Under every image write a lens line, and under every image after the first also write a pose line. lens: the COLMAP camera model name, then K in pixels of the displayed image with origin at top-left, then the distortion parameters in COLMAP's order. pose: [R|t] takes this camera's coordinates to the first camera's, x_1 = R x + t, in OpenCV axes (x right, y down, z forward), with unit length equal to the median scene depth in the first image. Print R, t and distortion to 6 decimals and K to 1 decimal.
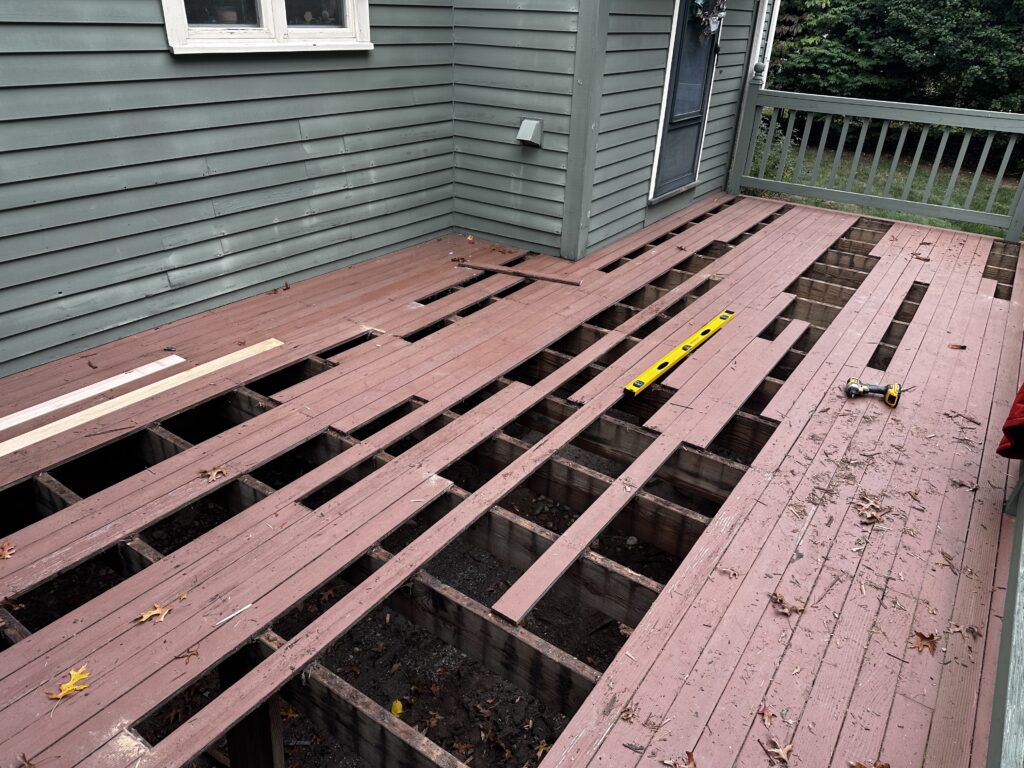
lens RADIAL K [[701.5, 0, 512.0], [0, 701.5, 384.0], [0, 0, 1]] dist [0.053536, -0.049238]
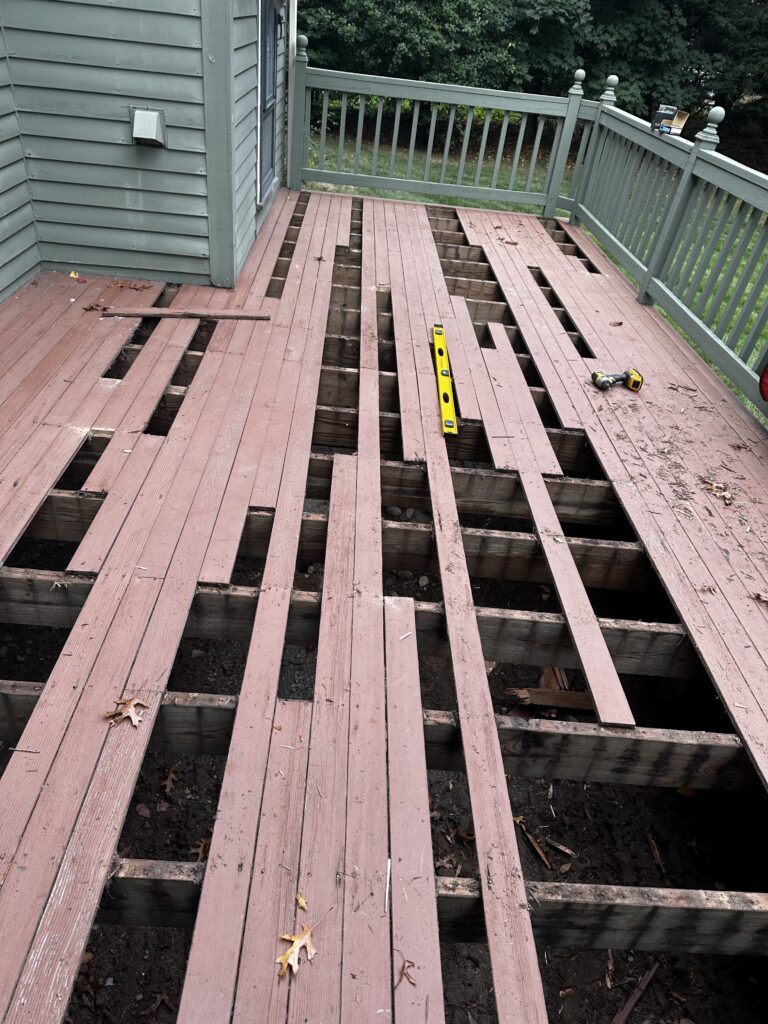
lens RADIAL K [[694.5, 0, 384.0], [0, 694.5, 512.0], [0, 0, 1]] dist [0.028268, -0.039097]
pose [[0.827142, -0.291550, 0.480452, -0.249532], [0.198857, 0.951435, 0.235005, -0.082670], [-0.525635, -0.098841, 0.844949, 0.173166]]
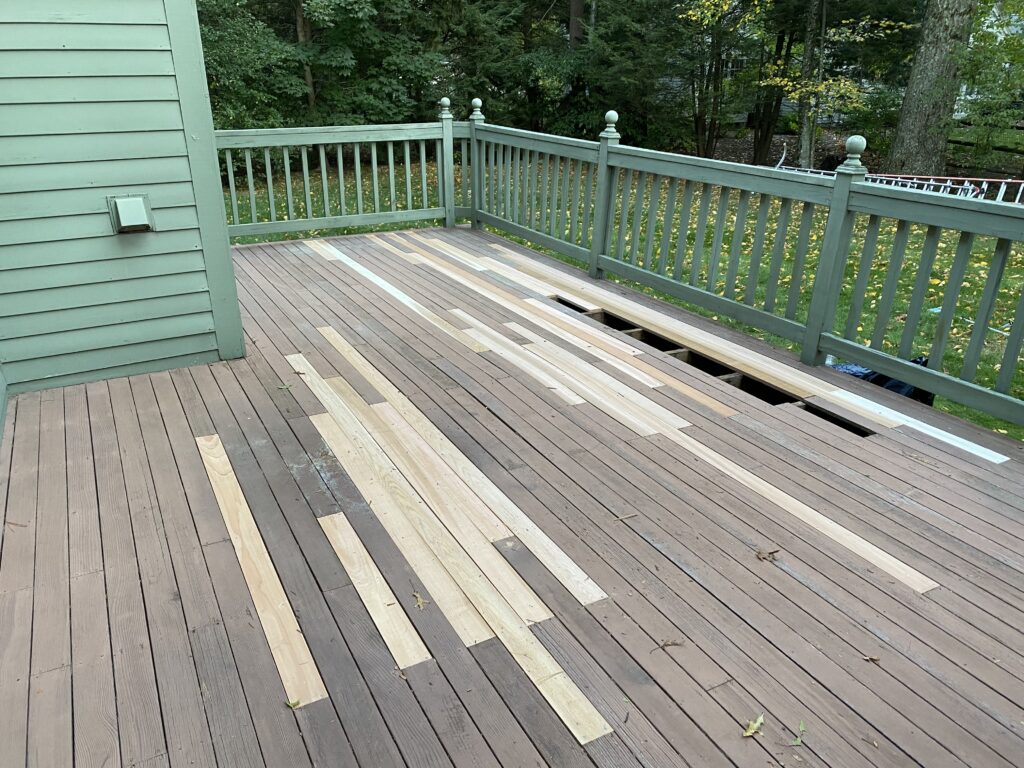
lens RADIAL K [[779.2, 0, 512.0], [0, 779.2, 384.0], [0, 0, 1]] dist [0.032034, -0.002903]
pose [[0.481686, -0.370202, 0.794311, -0.482578], [0.426179, 0.890947, 0.156798, -0.163406], [-0.765736, 0.262991, 0.586928, 0.283334]]
